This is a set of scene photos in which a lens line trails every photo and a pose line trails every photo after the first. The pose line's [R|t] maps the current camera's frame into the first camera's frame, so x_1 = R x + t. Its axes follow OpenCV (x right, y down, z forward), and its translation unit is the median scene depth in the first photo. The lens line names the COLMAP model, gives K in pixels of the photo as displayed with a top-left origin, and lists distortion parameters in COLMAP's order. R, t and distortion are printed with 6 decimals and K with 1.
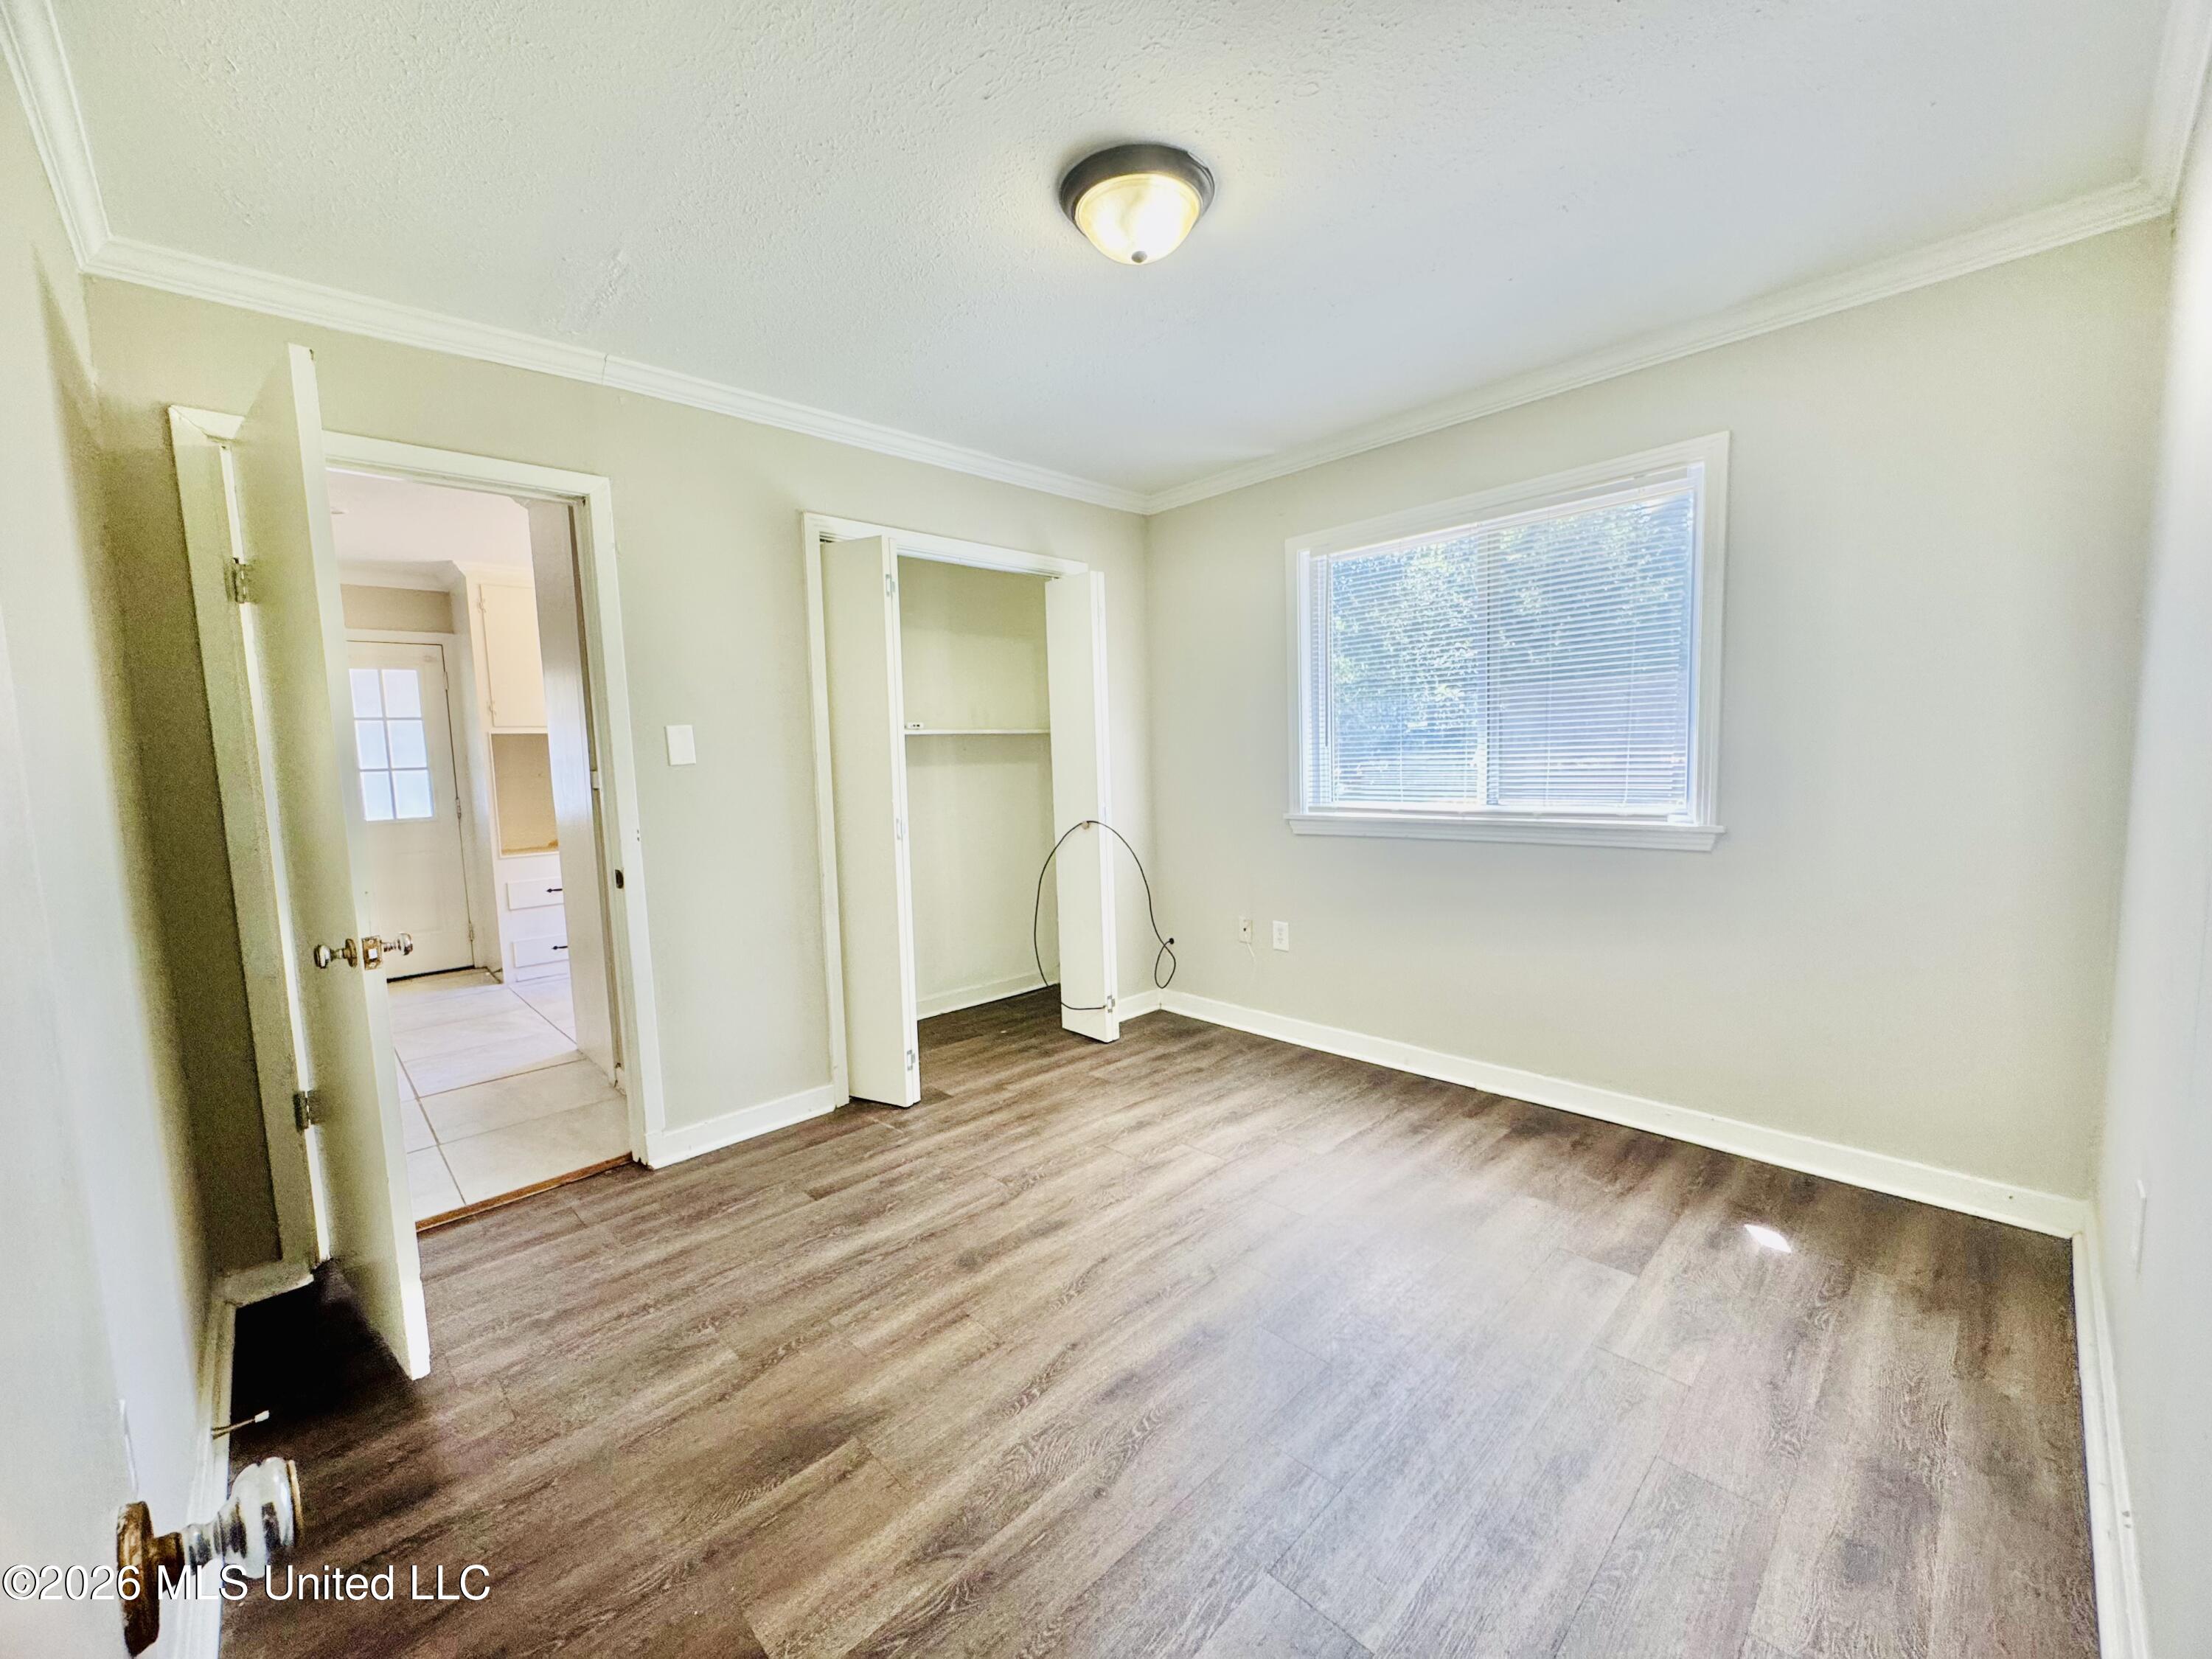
lens RADIAL K [[883.3, 0, 1111.9], [0, 883.3, 836.7], [0, 0, 1]] dist [-0.003382, 0.000524]
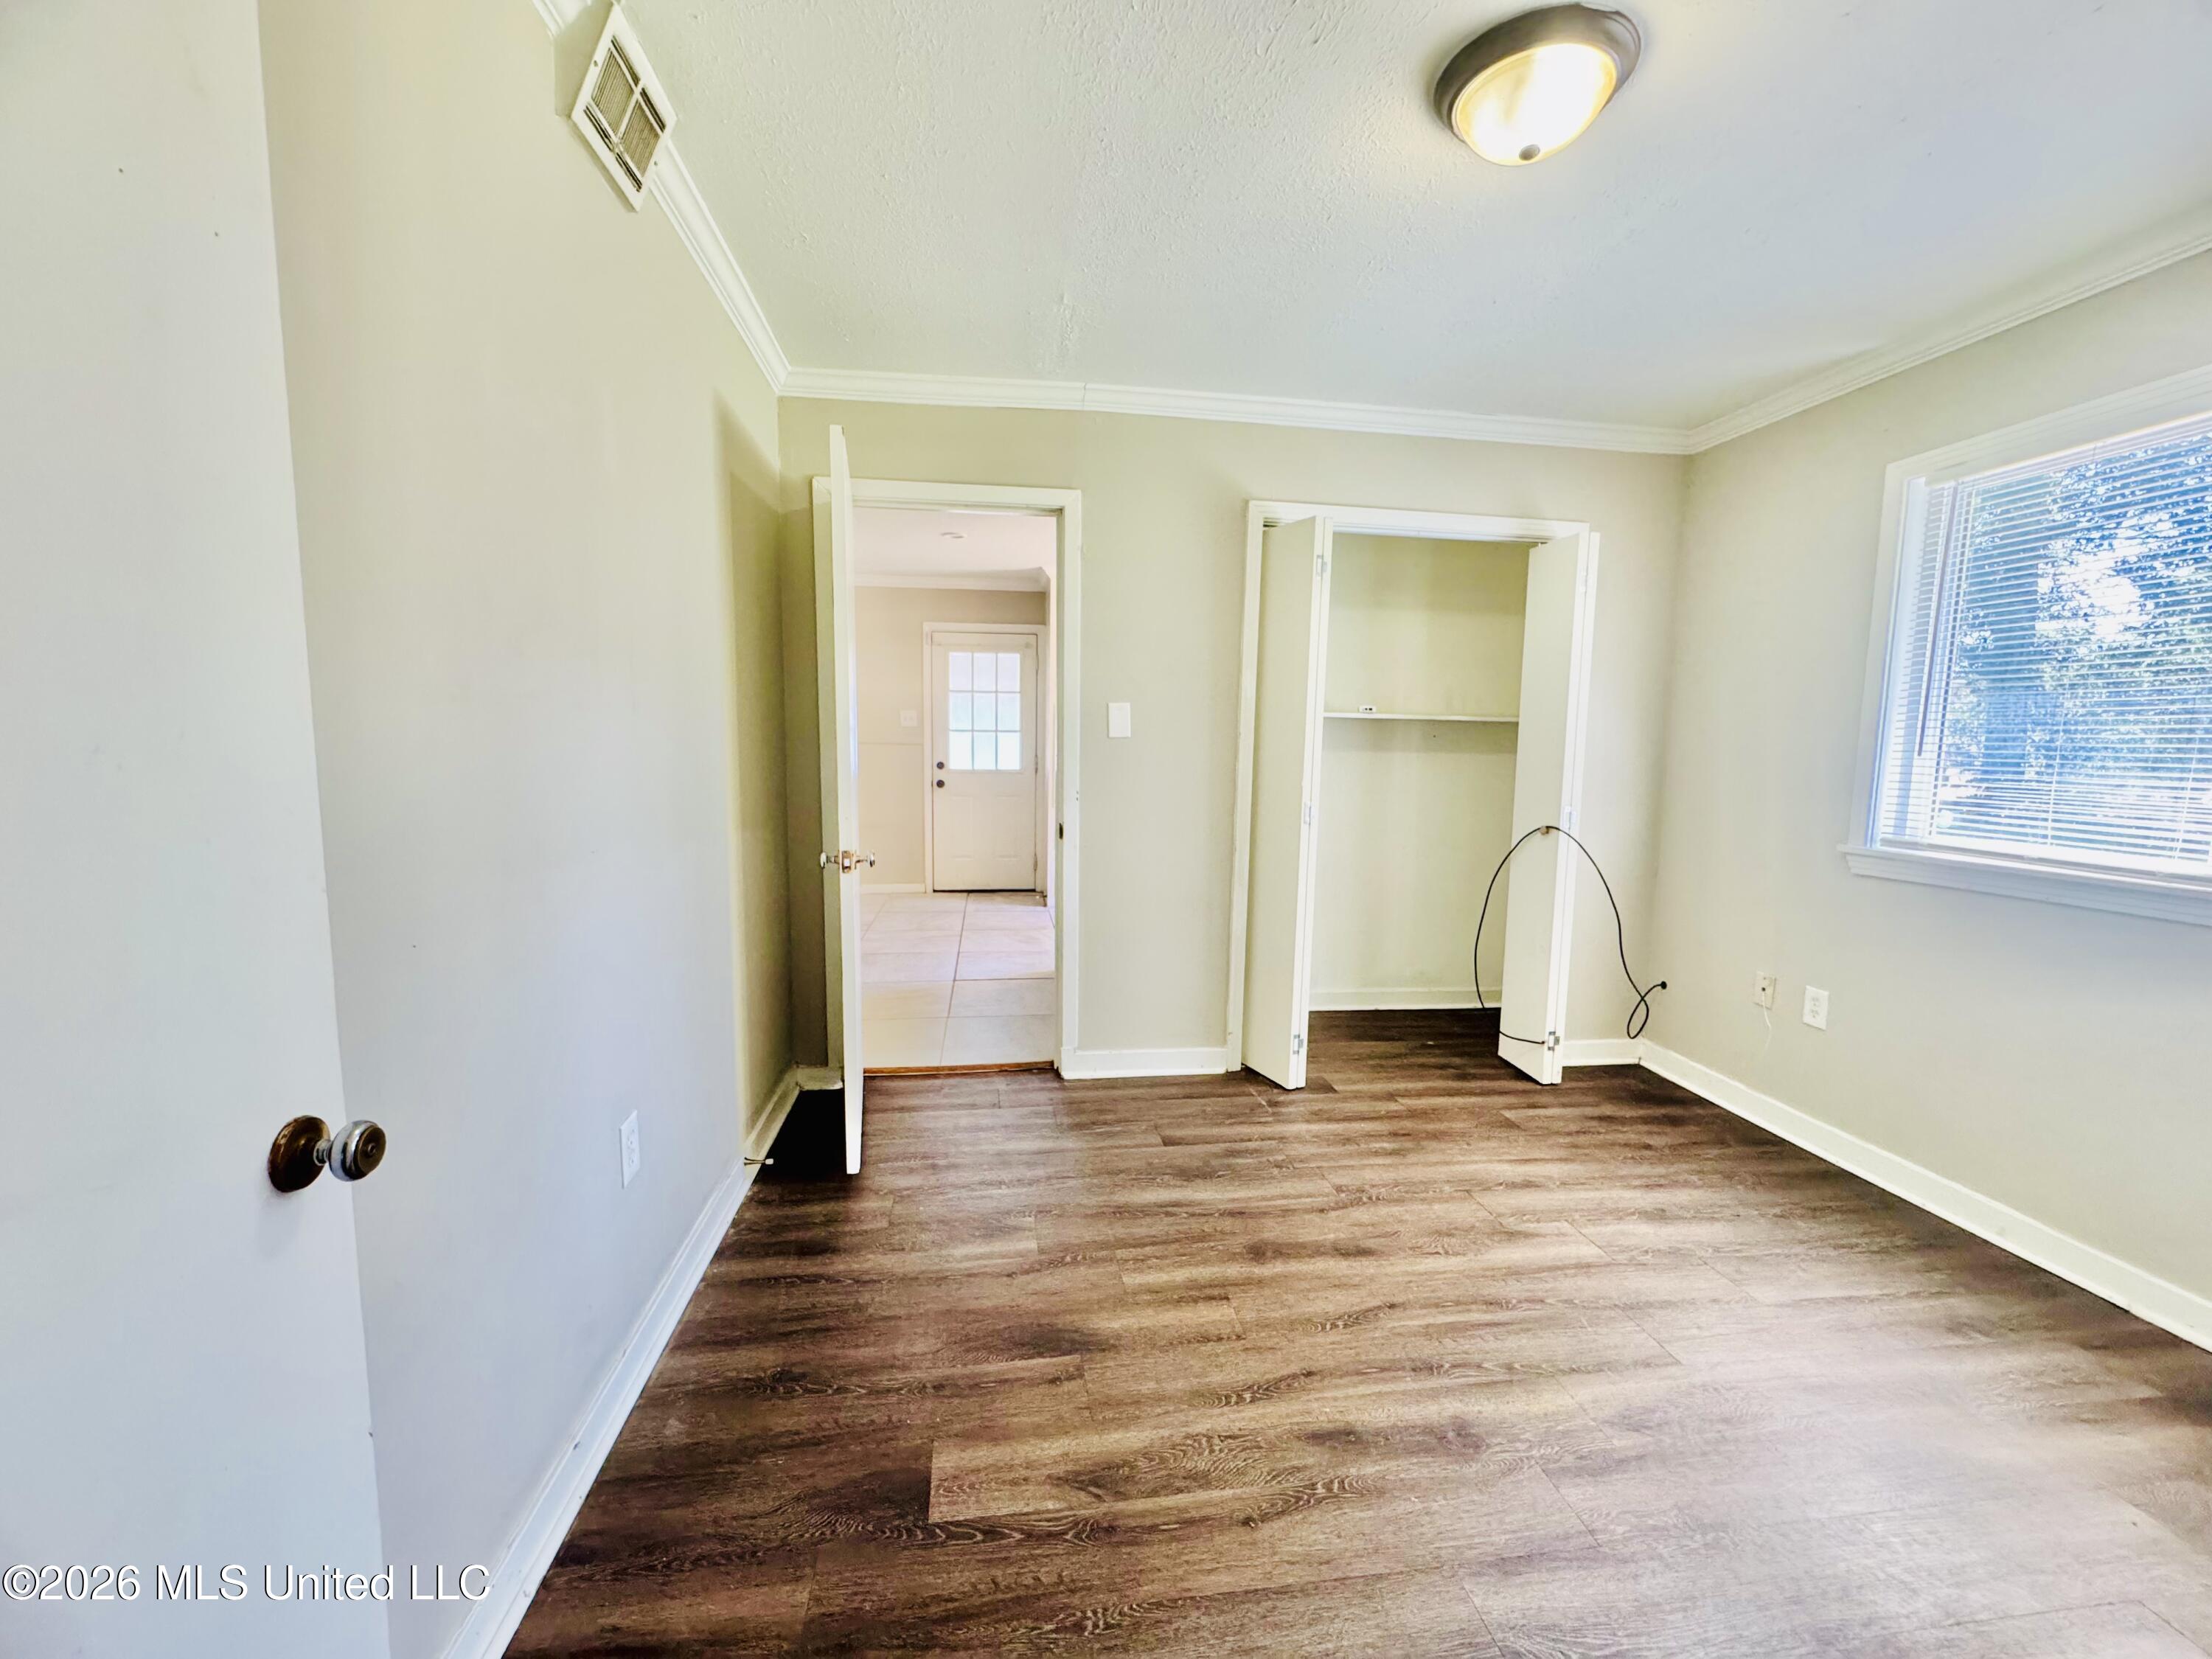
lens RADIAL K [[883.3, 0, 1099.0], [0, 883.3, 837.3], [0, 0, 1]] dist [-0.003382, 0.000524]
pose [[0.804998, 0.113508, -0.582318, 0.170951], [-0.100689, 0.993427, 0.054451, -0.013280], [0.584671, 0.014800, 0.811135, 0.063934]]
